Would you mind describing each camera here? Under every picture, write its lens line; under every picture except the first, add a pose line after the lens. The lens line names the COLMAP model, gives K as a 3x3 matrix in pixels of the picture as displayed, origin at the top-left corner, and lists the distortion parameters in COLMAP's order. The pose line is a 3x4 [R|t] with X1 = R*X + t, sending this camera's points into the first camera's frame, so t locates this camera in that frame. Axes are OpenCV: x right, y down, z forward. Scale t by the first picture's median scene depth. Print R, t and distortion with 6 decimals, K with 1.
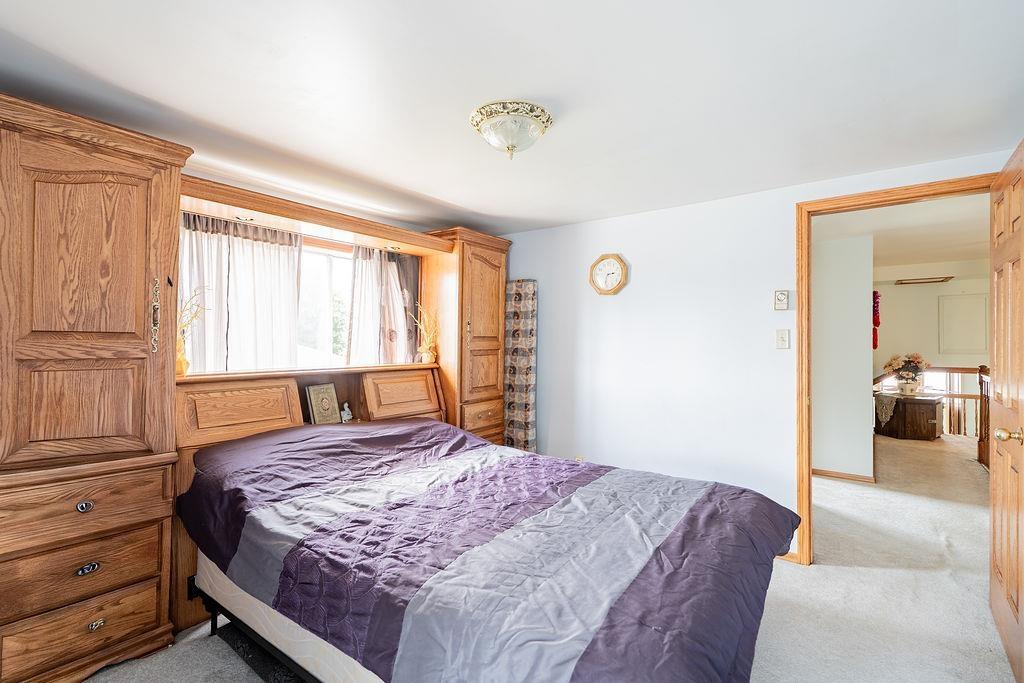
lens RADIAL K [[459.7, 0, 512.0], [0, 459.7, 341.5], [0, 0, 1]] dist [0.001581, -0.000805]
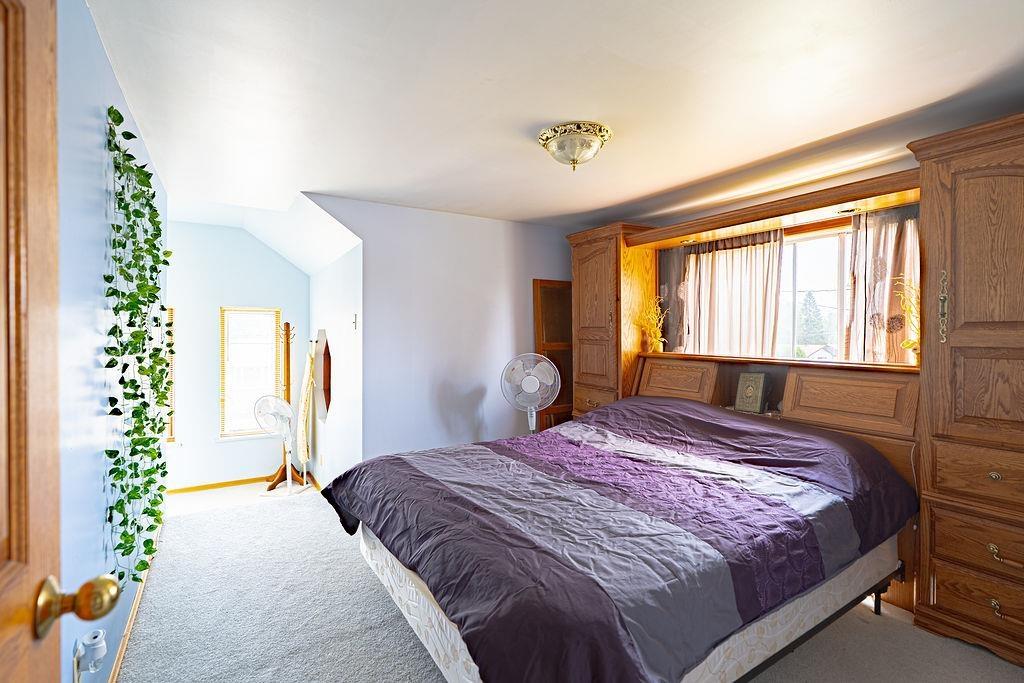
lens RADIAL K [[459.7, 0, 512.0], [0, 459.7, 341.5], [0, 0, 1]] dist [0.001581, -0.000805]
pose [[-0.332556, 0.021922, -0.942829, 0.773663], [0.000452, 0.999733, 0.023085, -0.002402], [0.943083, 0.007251, -0.332478, 0.839338]]
